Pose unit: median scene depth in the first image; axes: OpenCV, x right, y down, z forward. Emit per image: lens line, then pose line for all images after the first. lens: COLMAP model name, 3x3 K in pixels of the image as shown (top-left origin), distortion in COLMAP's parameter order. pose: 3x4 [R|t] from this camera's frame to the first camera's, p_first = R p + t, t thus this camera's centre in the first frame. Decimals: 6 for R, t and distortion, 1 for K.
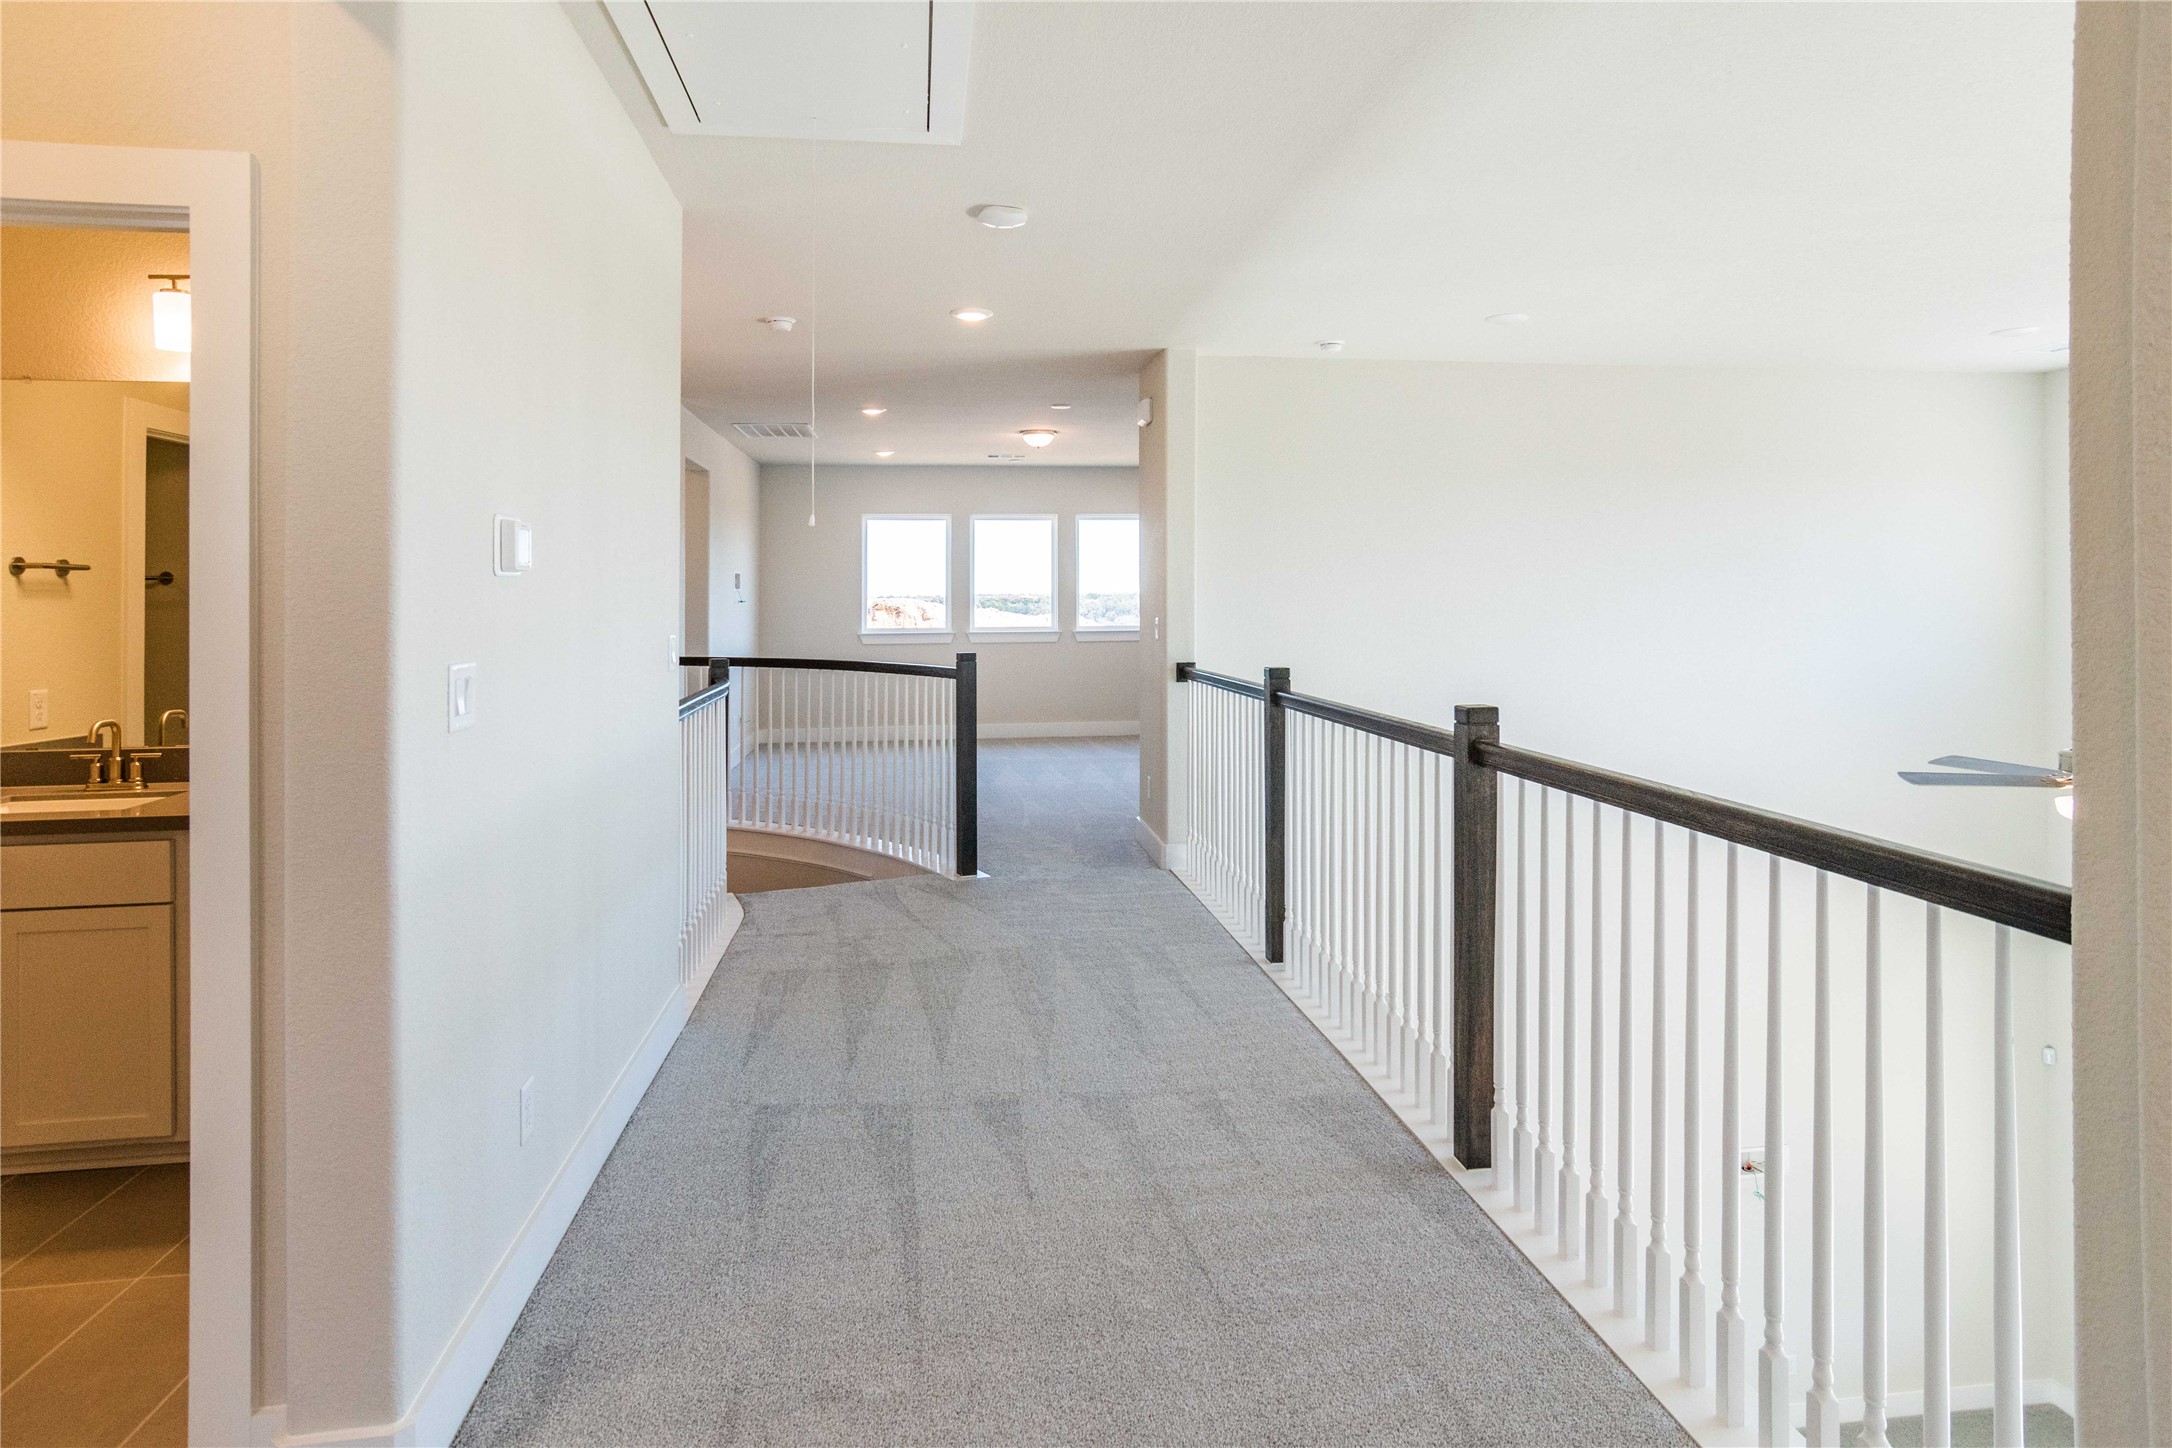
lens RADIAL K [[1215.8, 0, 1074.8], [0, 1215.8, 599.5], [0, 0, 1]] dist [-0.029012, 0.002692]
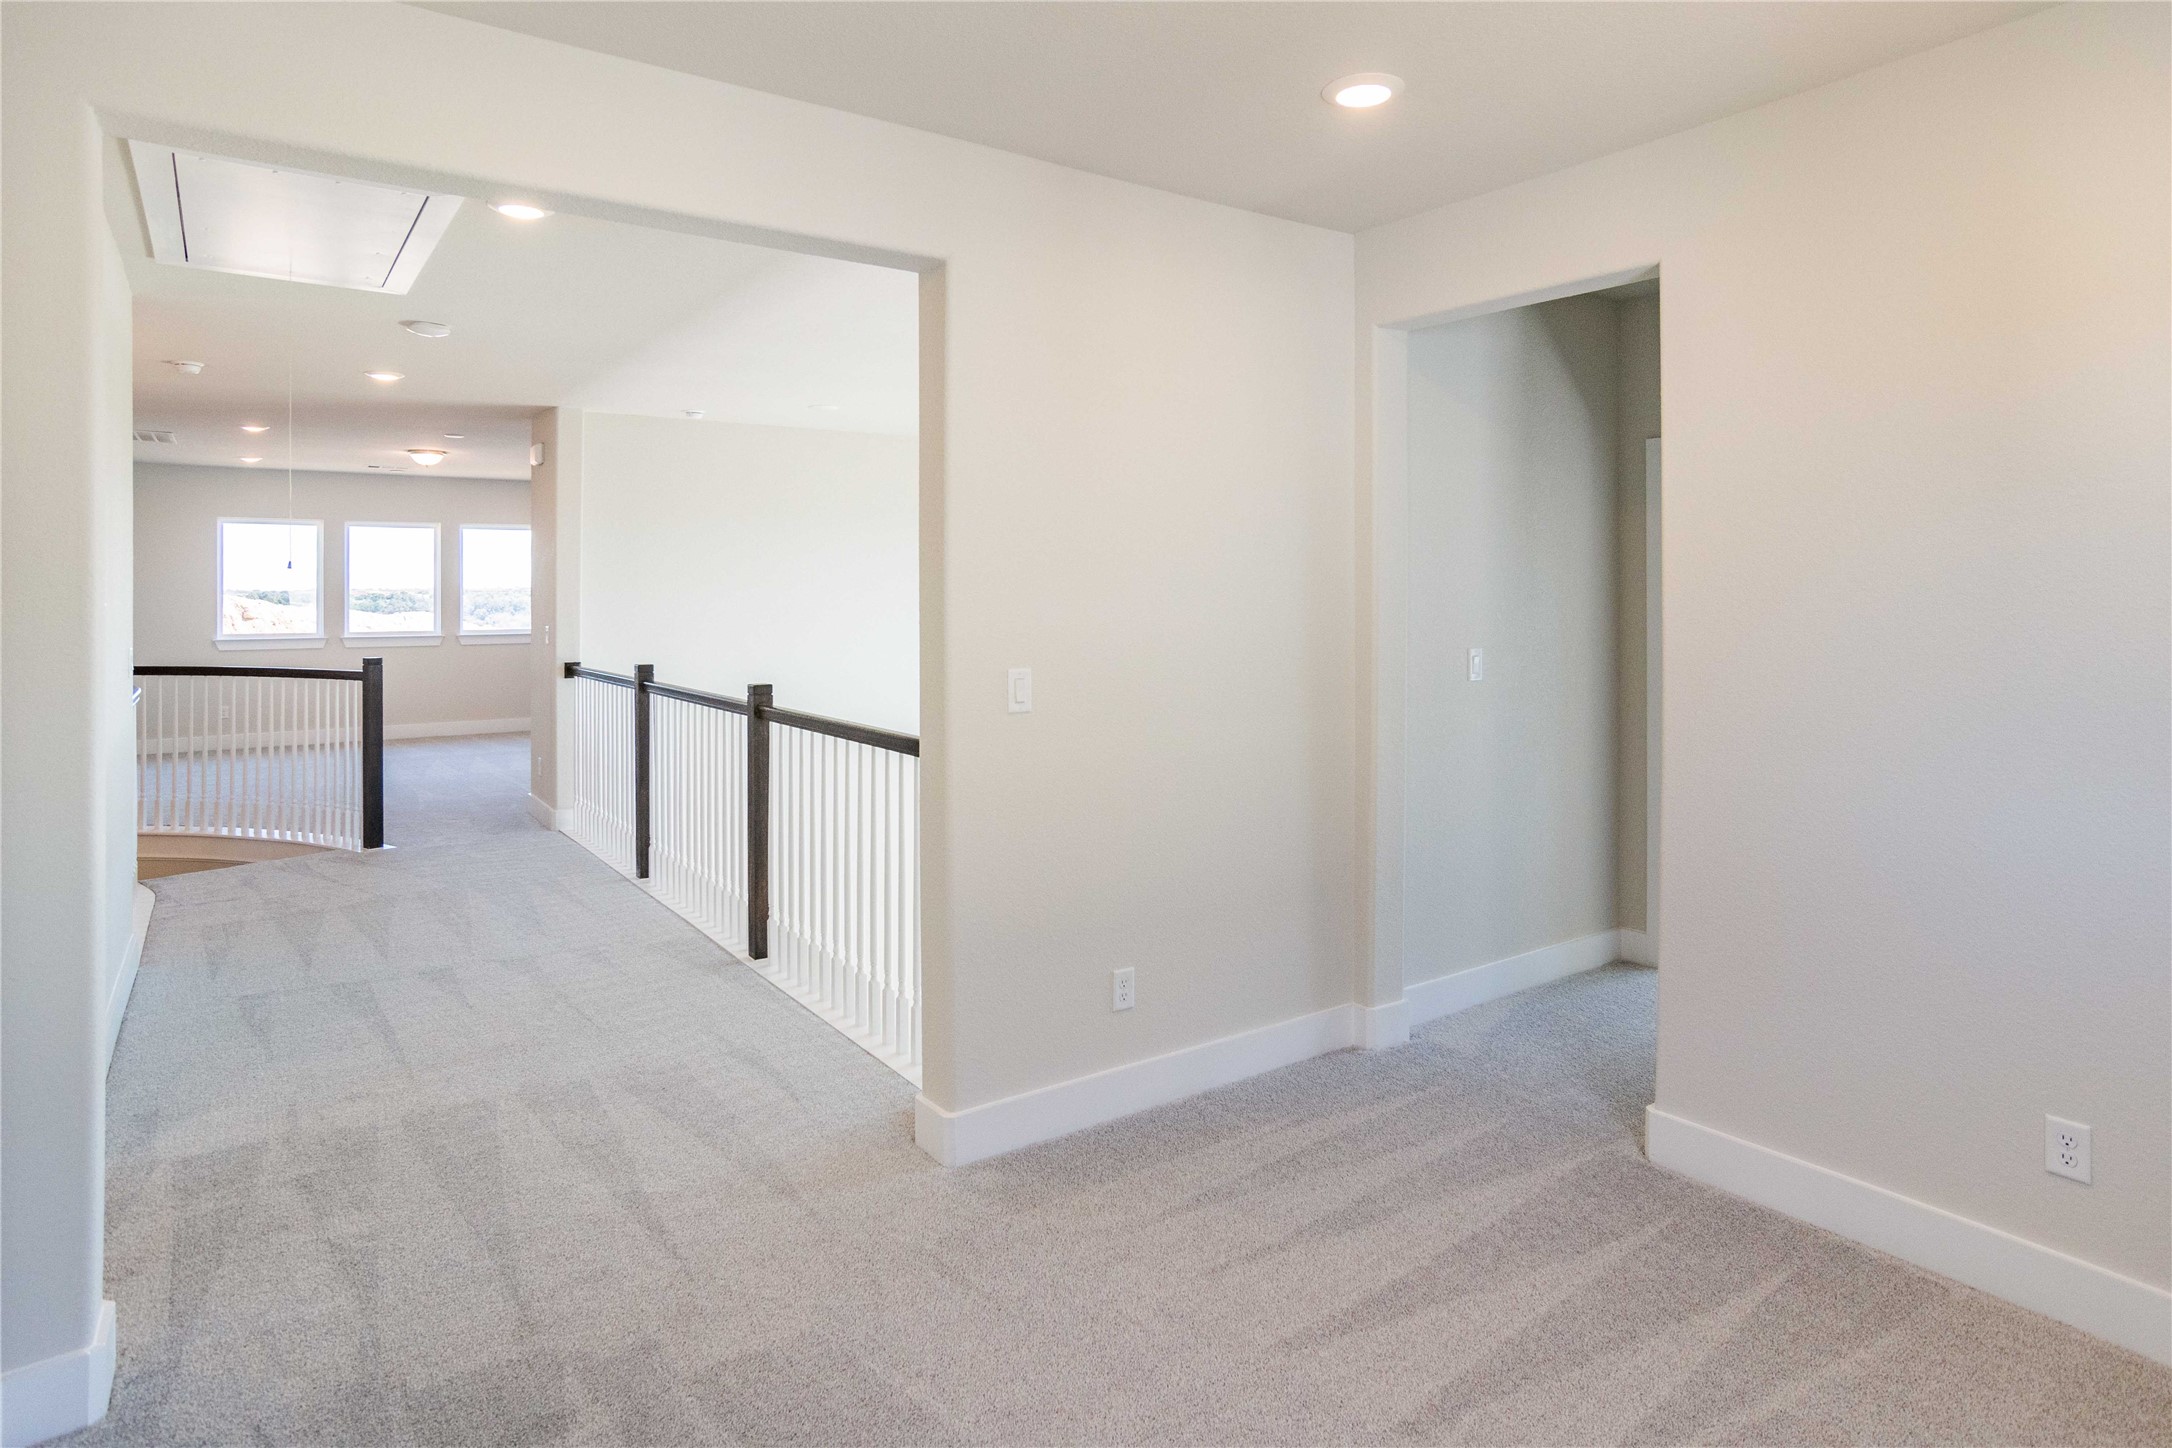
lens RADIAL K [[1215.8, 0, 1074.8], [0, 1215.8, 599.5], [0, 0, 1]] dist [-0.029012, 0.002692]
pose [[0.883645, 0.003218, 0.468147, -0.034958], [-0.004445, 0.999989, 0.001516, -0.016916], [-0.468137, -0.003420, 0.883649, -0.337225]]
